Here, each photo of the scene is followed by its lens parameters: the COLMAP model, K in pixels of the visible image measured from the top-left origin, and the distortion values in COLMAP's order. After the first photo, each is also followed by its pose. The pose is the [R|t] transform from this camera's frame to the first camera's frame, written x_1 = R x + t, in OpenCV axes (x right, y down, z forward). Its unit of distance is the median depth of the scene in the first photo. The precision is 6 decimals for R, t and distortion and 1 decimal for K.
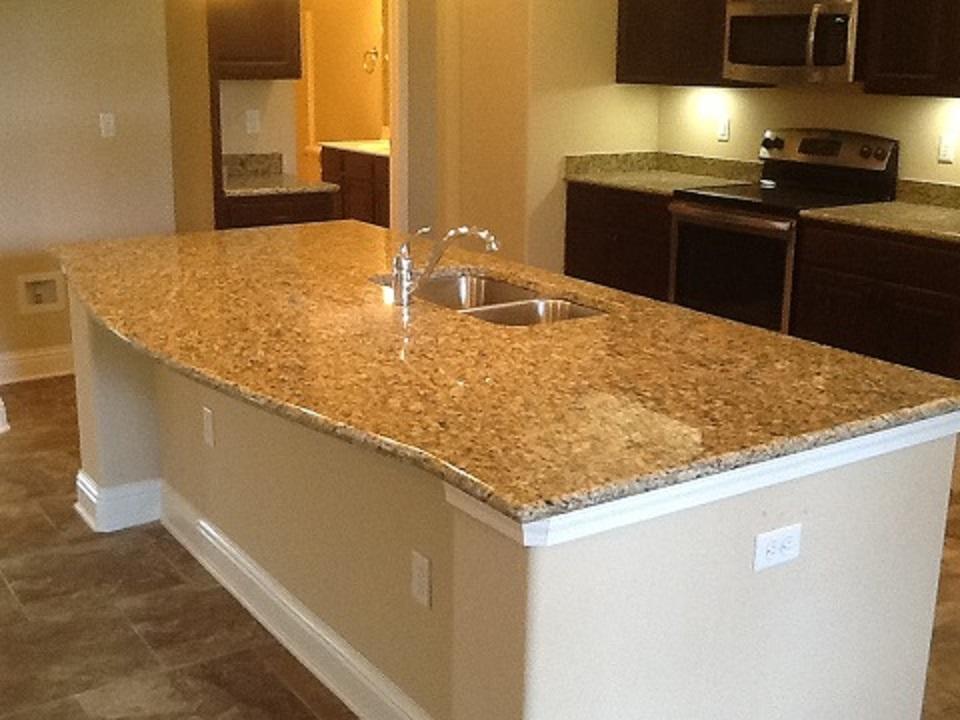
lens RADIAL K [[1168.2, 0, 395.0], [0, 1168.2, 359.8], [0, 0, 1]] dist [0.006235, -0.285705]
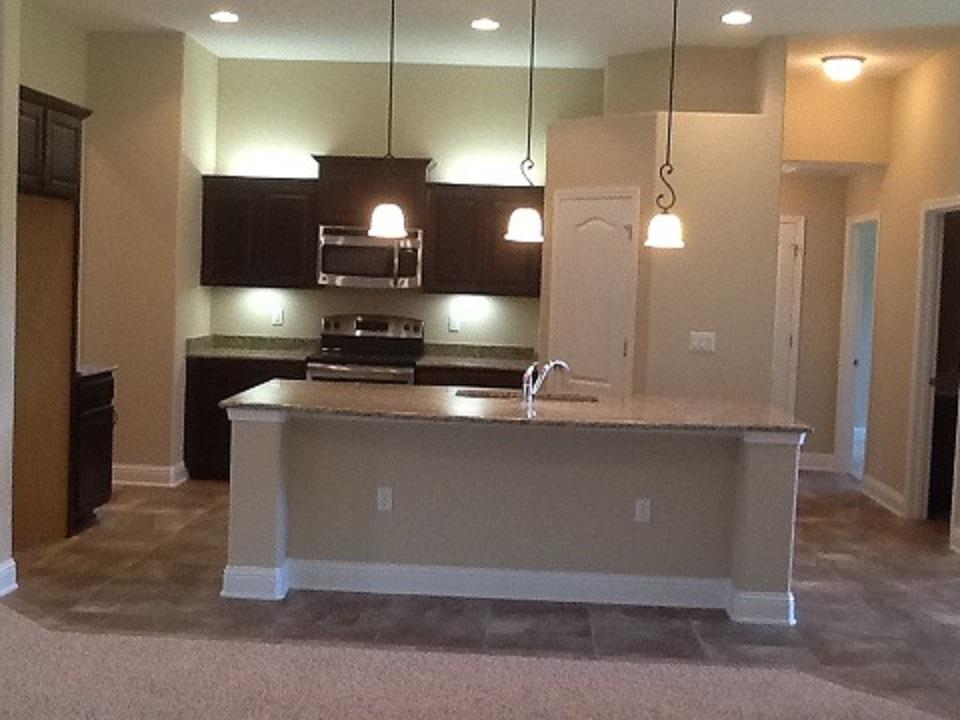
lens RADIAL K [[1222.2, 0, 480.0], [0, 1222.2, 360.0], [0, 0, 1]] dist [0.005804, -0.024037]
pose [[0.548509, -0.034186, 0.835445, -0.946168], [0.176669, 0.981345, -0.075835, 0.015561], [-0.817267, 0.189193, 0.544316, -0.024759]]
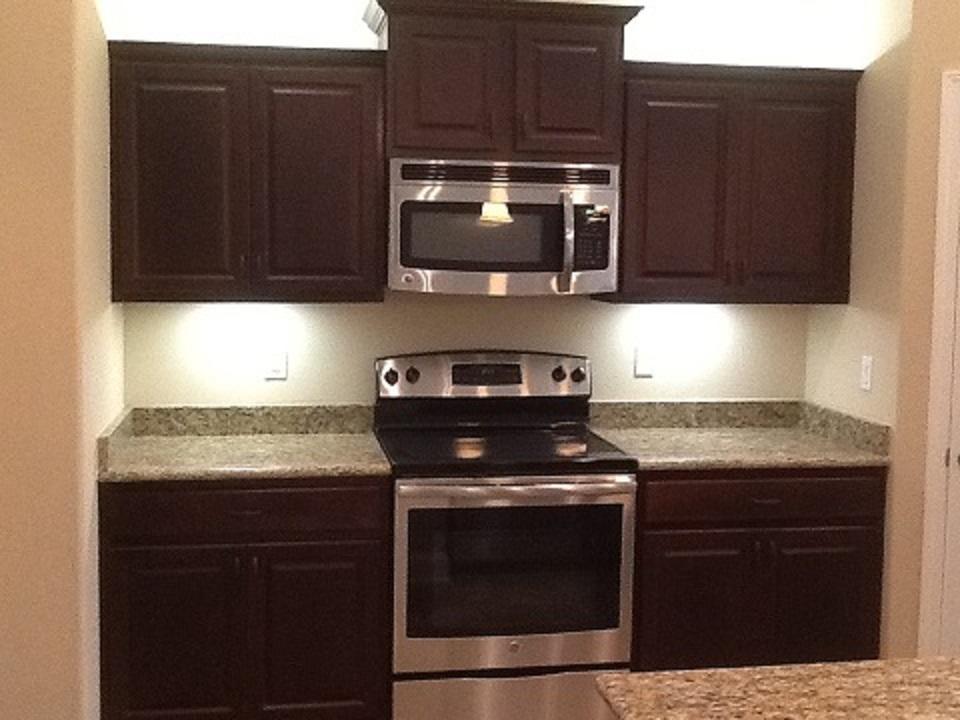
lens RADIAL K [[1222.2, 0, 480.0], [0, 1222.2, 360.0], [0, 0, 1]] dist [0.005804, -0.024037]
pose [[0.397491, -0.069250, 0.914989, -0.357010], [0.229211, 0.973031, -0.025931, -0.170781], [-0.888517, 0.220033, 0.402644, 0.674158]]
